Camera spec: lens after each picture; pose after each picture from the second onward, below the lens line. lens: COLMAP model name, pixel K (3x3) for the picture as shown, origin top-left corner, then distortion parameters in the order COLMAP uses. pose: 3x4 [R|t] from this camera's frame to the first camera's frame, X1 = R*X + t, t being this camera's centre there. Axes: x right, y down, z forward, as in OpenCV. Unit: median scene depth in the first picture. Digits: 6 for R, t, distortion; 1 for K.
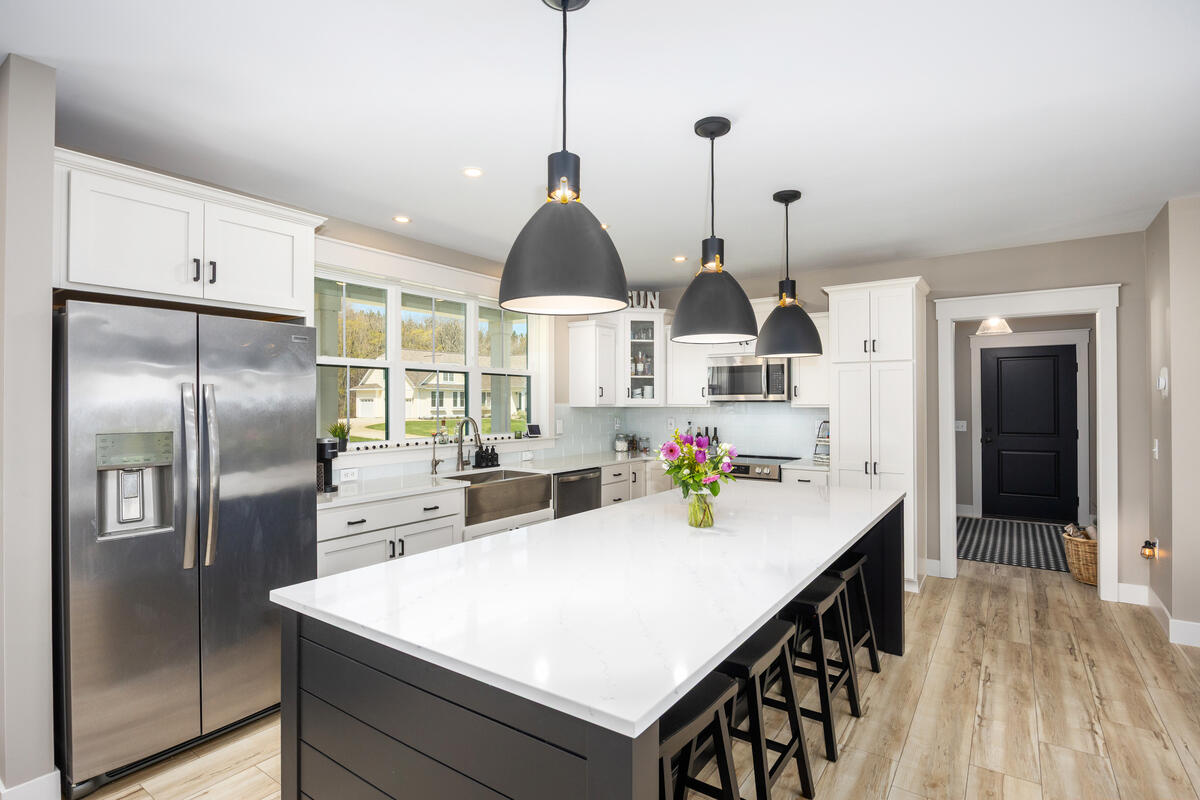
lens RADIAL K [[600.9, 0, 599.7], [0, 600.9, 402.4], [0, 0, 1]] dist [-0.005271, -0.000133]
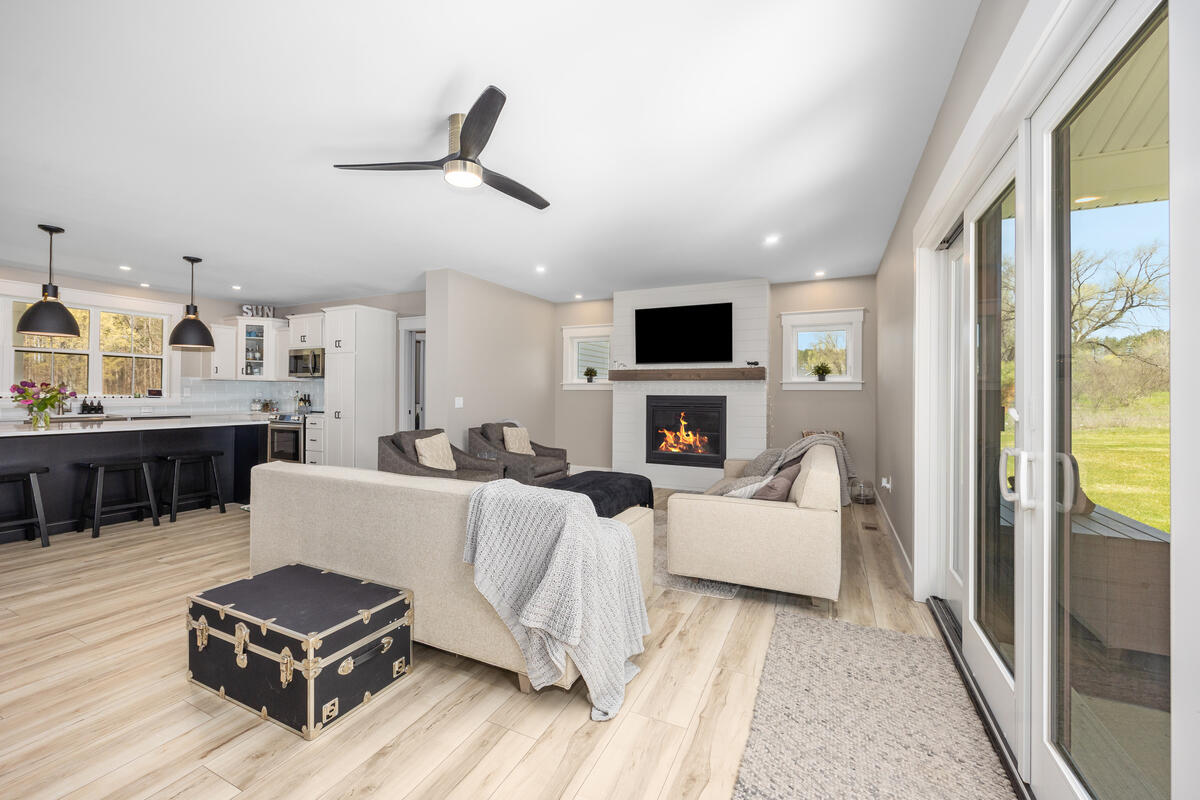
lens RADIAL K [[482.4, 0, 605.9], [0, 482.4, 394.9], [0, 0, 1]] dist [-0.008623, -0.000198]
pose [[0.986616, 0.012446, 0.162583, 0.758995], [-0.013597, 0.999890, 0.005973, 0.024634], [-0.162491, -0.008104, 0.986677, -0.369363]]
